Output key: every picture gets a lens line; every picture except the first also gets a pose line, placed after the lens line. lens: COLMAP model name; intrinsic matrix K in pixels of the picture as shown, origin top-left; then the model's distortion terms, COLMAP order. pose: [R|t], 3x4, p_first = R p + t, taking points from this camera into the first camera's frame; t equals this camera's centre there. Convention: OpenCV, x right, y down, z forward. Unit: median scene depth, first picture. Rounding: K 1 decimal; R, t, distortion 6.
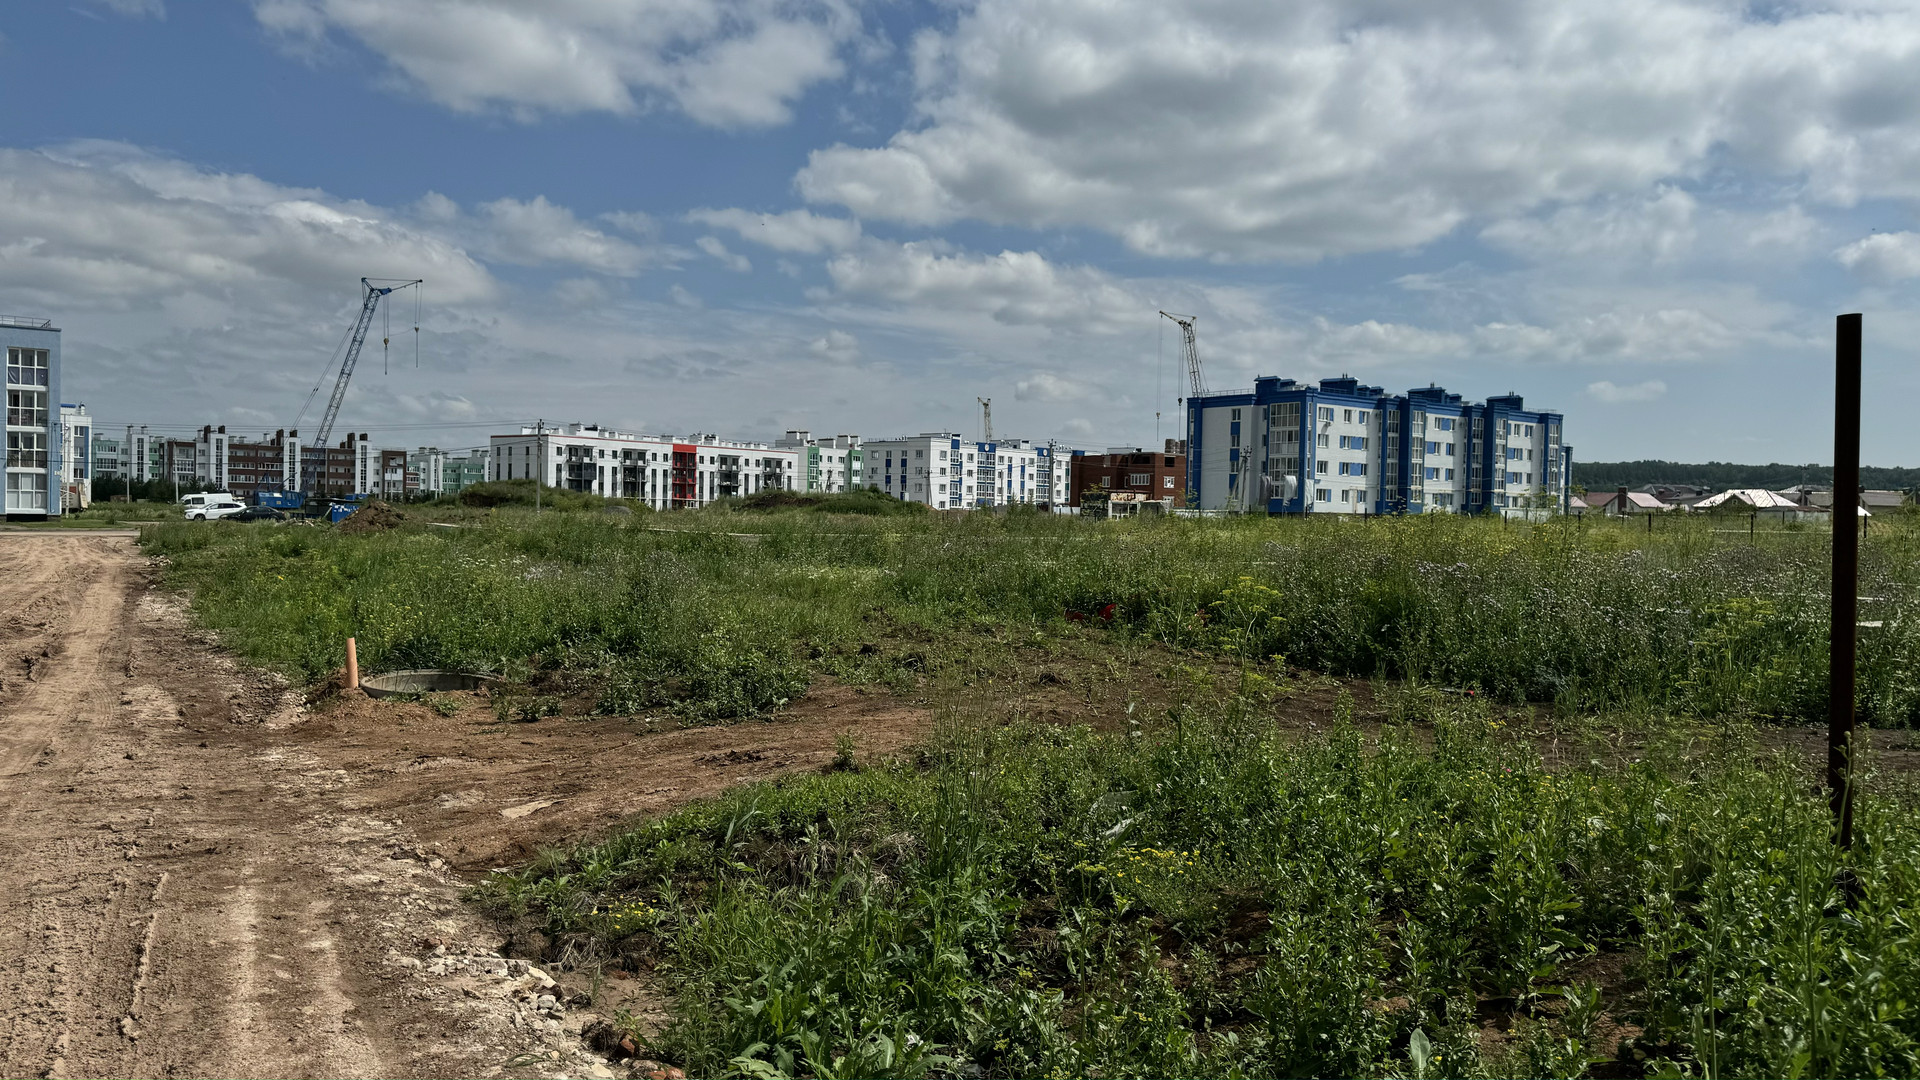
lens RADIAL K [[1323.6, 0, 941.6], [0, 1323.6, 551.6], [0, 0, 1]] dist [0.036608, -0.061825]
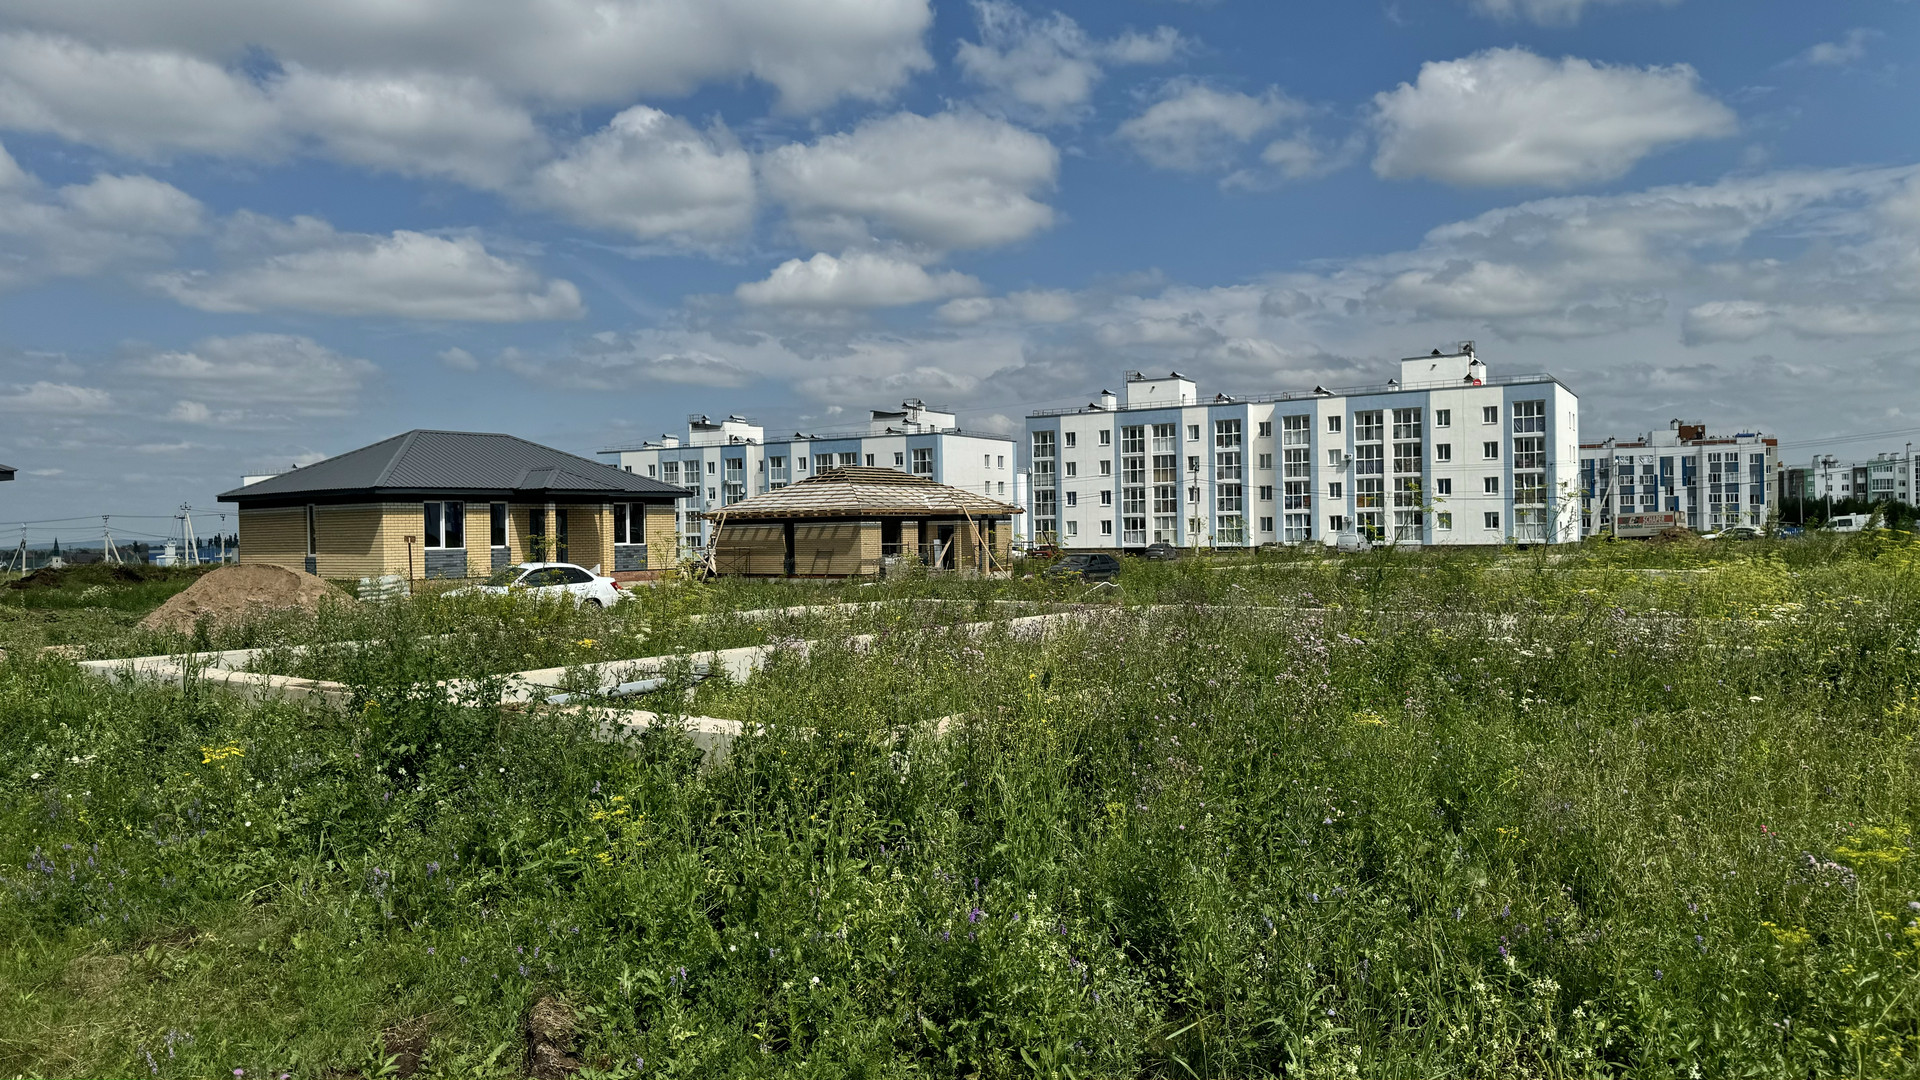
lens RADIAL K [[1323.6, 0, 943.1], [0, 1323.6, 558.8], [0, 0, 1]] dist [0.036608, -0.061825]
pose [[0.261914, -0.006485, -0.965069, 0.138329], [-0.003926, 0.999962, -0.007785, -0.001247], [0.965083, 0.005828, 0.261879, 0.082349]]
